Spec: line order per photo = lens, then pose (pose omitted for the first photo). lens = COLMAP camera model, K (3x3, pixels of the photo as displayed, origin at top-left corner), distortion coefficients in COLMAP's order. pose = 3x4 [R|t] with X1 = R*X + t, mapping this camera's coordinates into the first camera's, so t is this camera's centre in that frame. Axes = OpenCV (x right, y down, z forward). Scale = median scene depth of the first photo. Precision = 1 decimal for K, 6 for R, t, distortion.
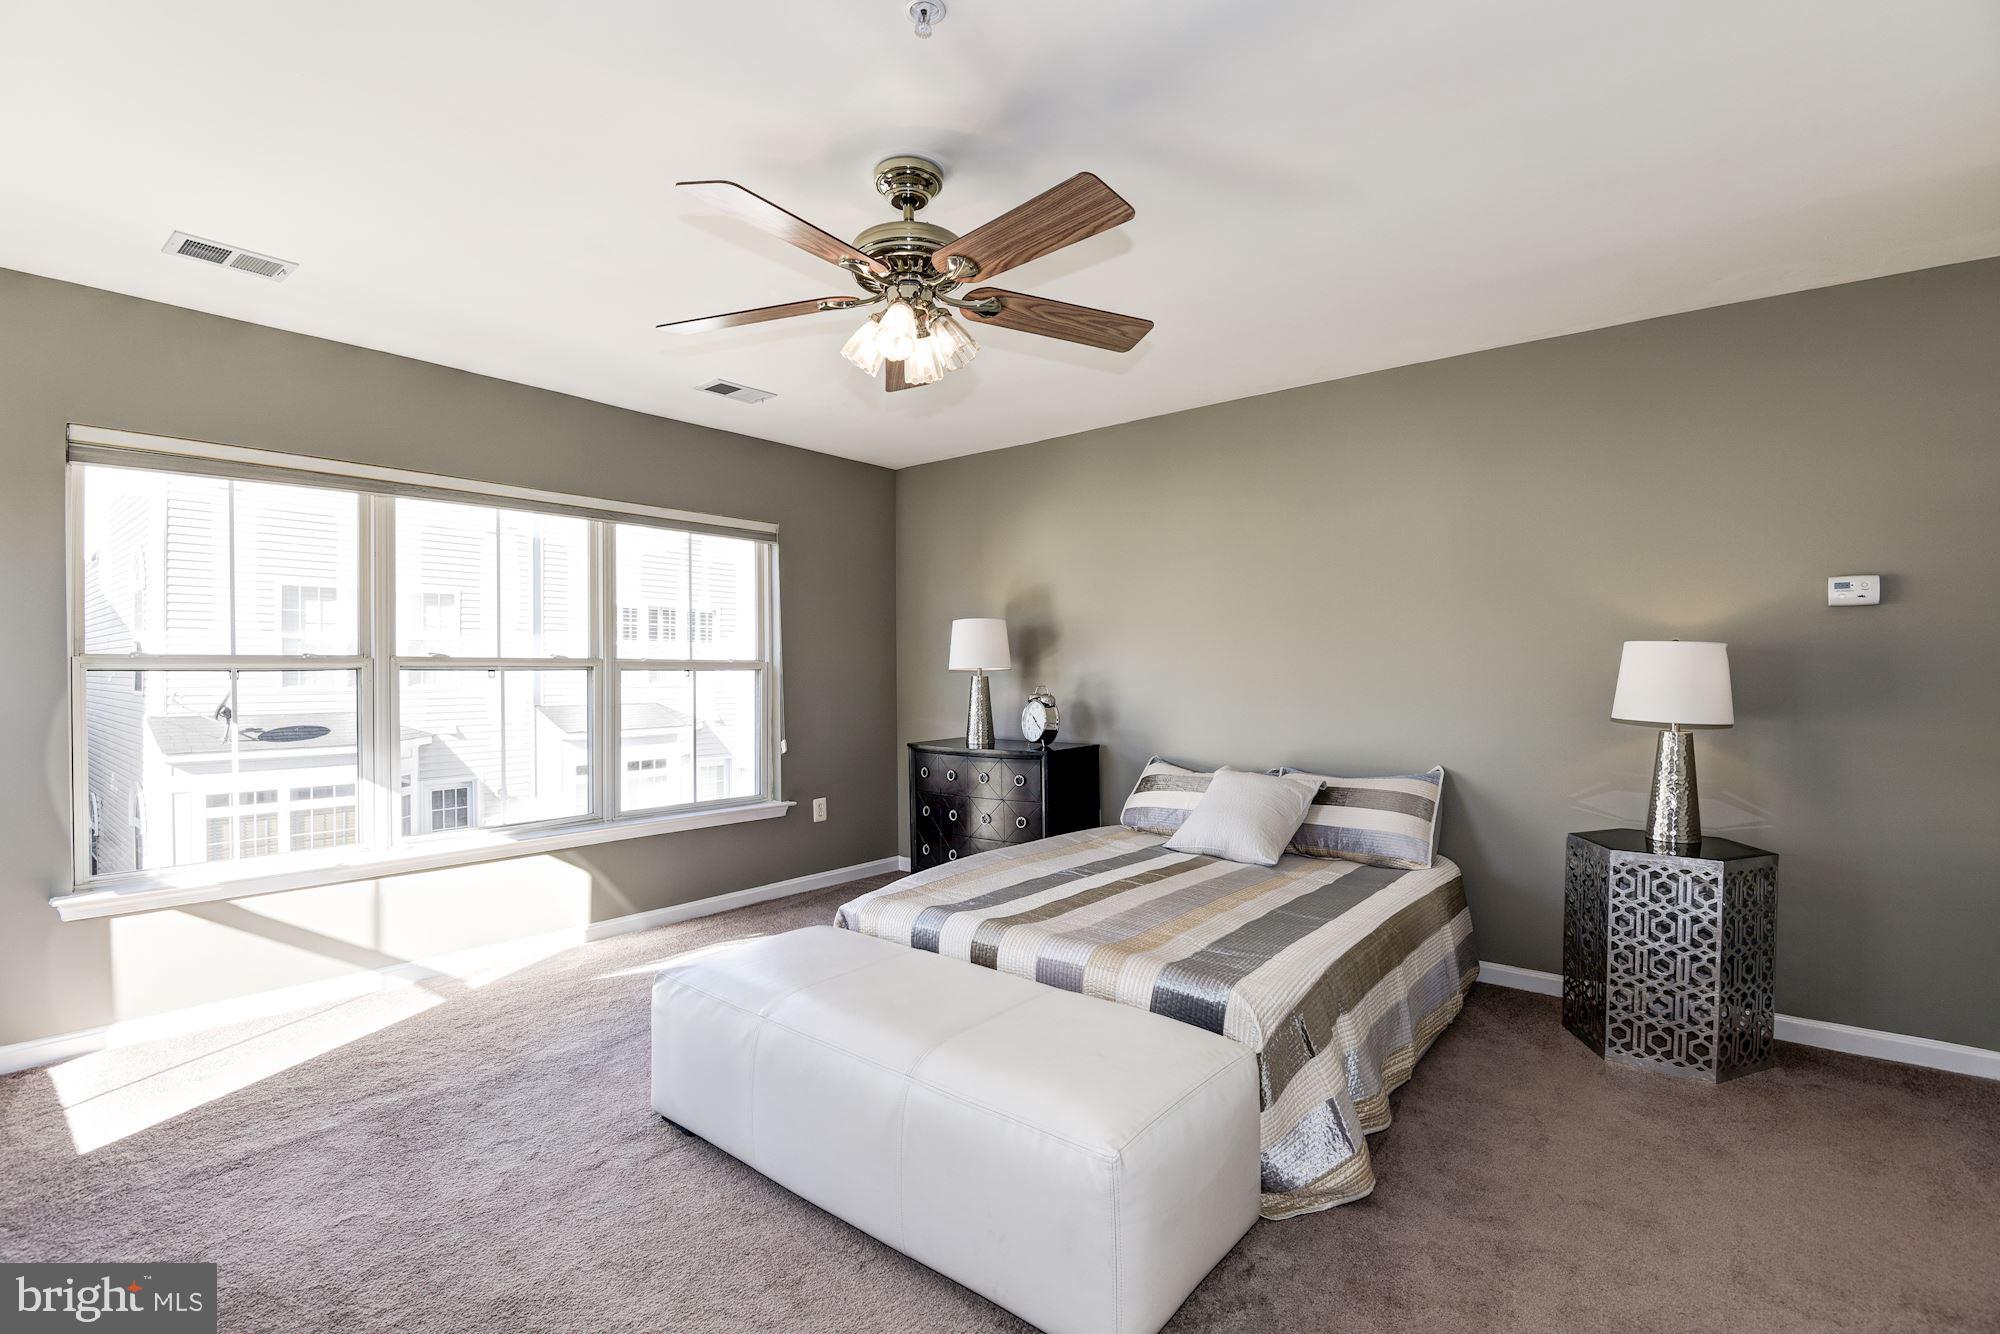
lens RADIAL K [[943.6, 0, 992.2], [0, 943.6, 687.0], [0, 0, 1]] dist [0.002526, -0.019924]
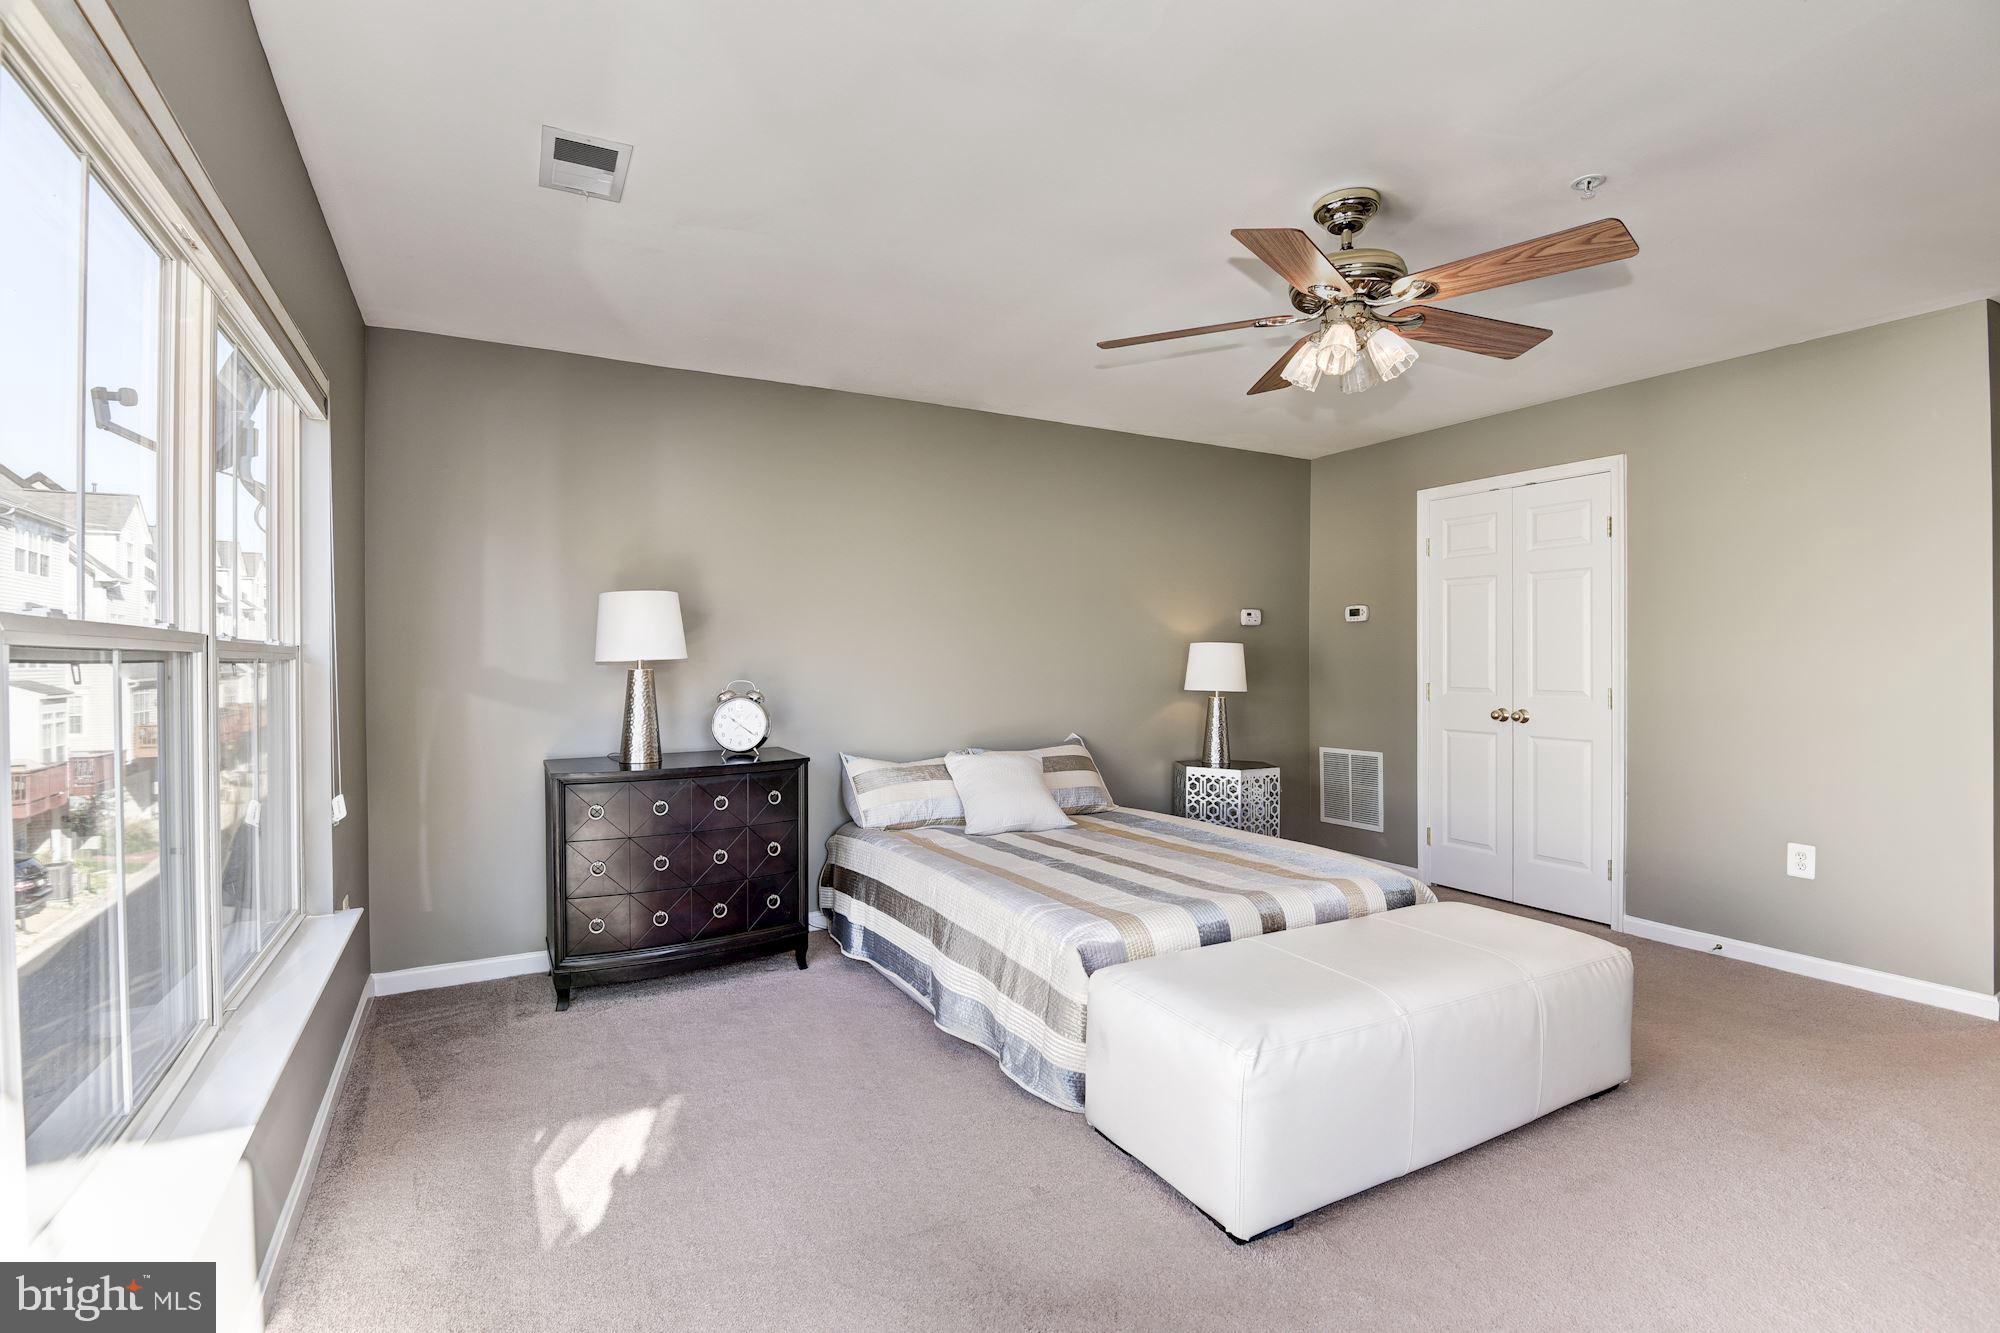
lens RADIAL K [[935.7, 0, 992.5], [0, 935.7, 661.4], [0, 0, 1]] dist [0.009937, -0.026227]
pose [[0.360066, -0.004253, 0.932917, -0.996507], [0.023482, 0.999714, -0.004506, -0.013808], [-0.932631, 0.023530, 0.360063, 0.807448]]
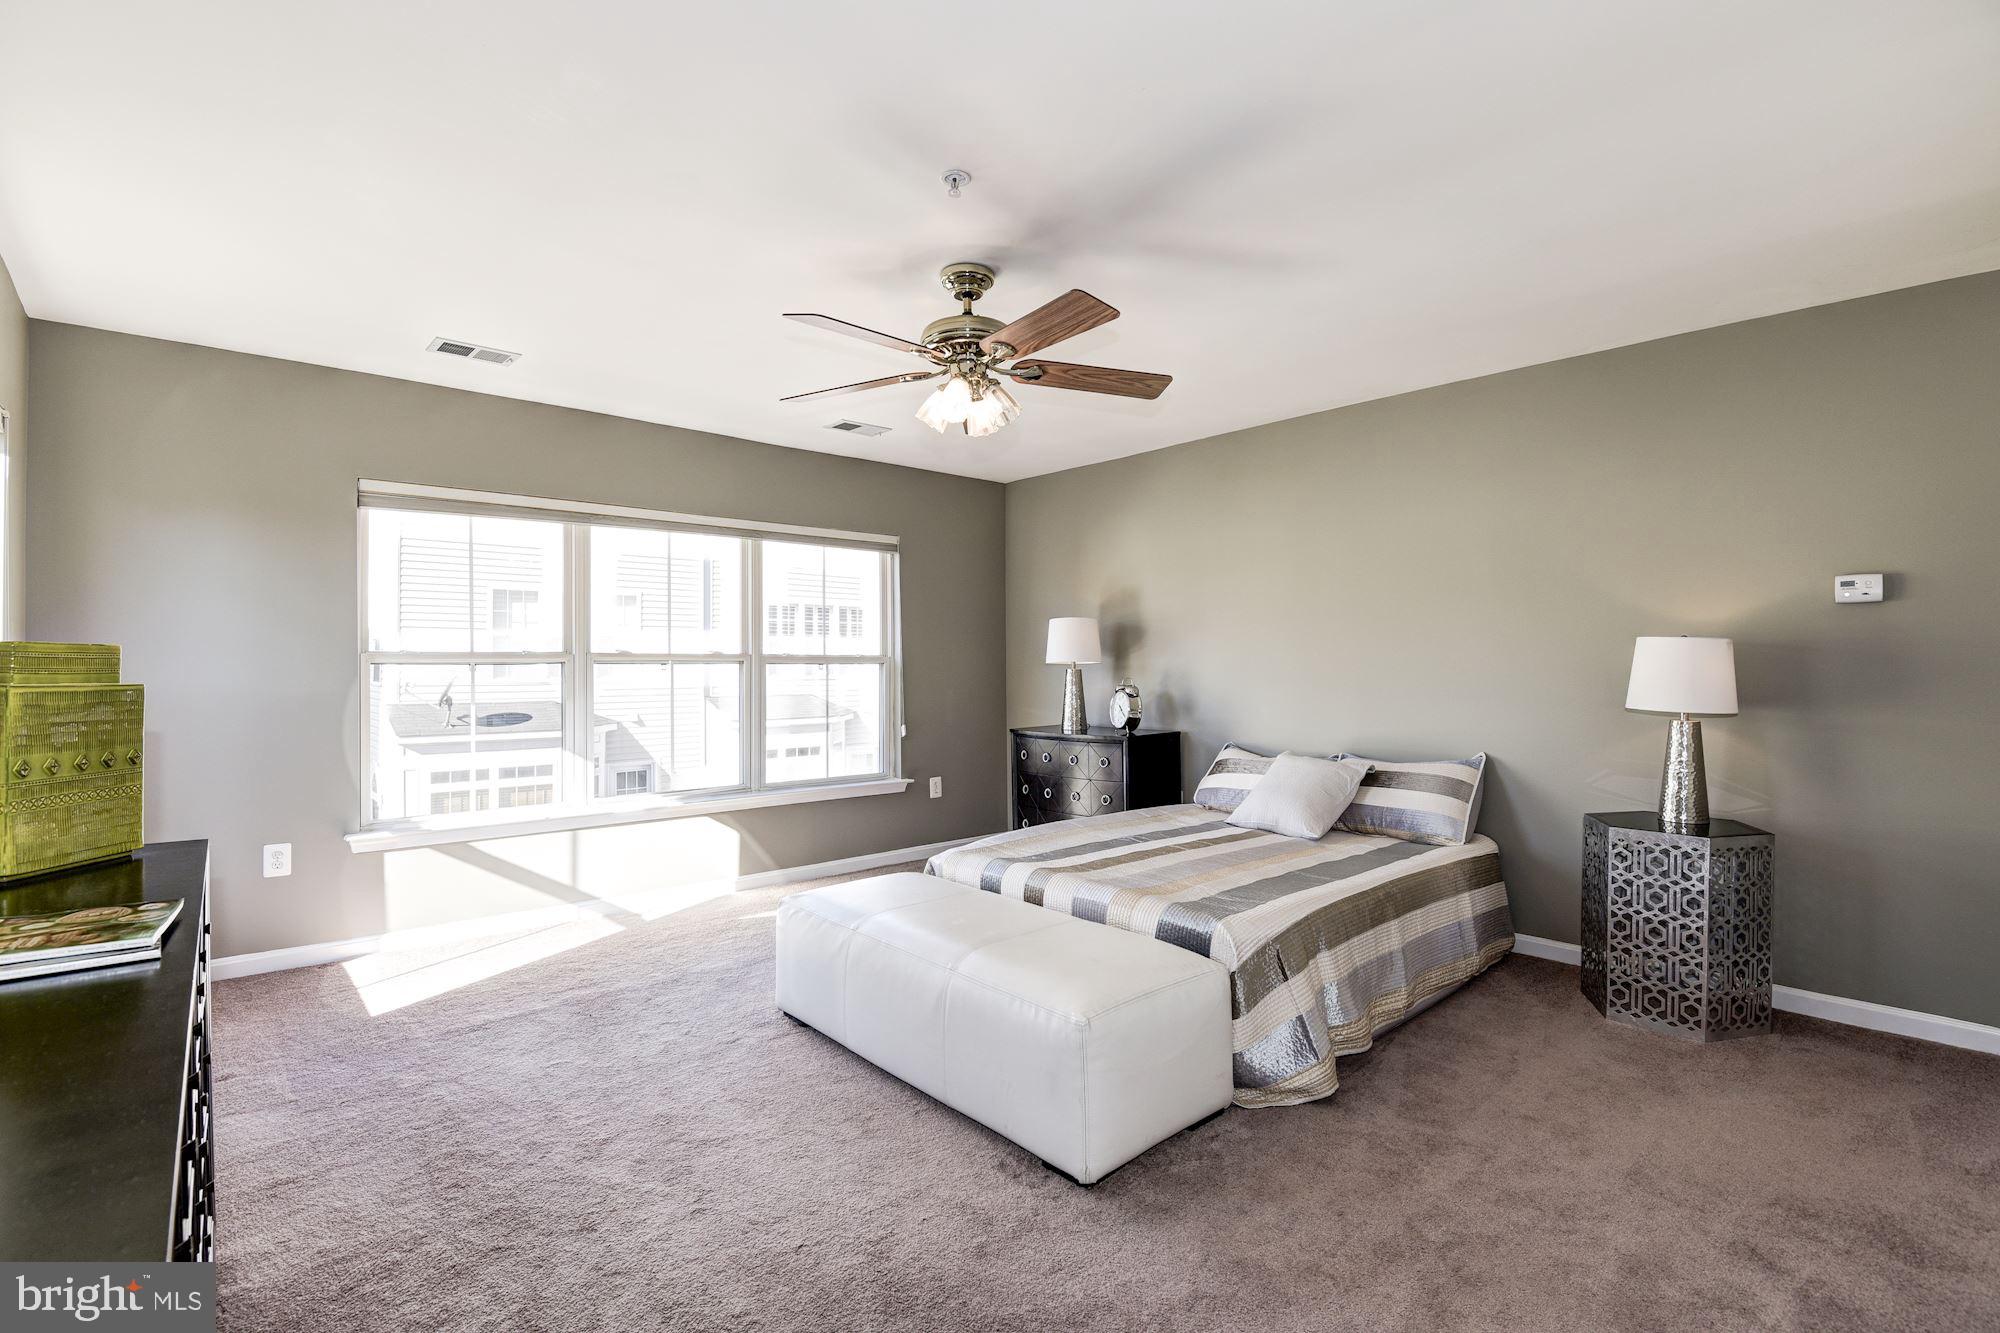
lens RADIAL K [[948.7, 0, 1001.0], [0, 948.7, 677.1], [0, 0, 1]] dist [0.011522, -0.026143]
pose [[0.988458, 0.002098, -0.151482, 0.120534], [-0.002714, 0.999989, -0.003859, 0.003953], [0.151472, 0.004226, 0.988452, -0.205384]]
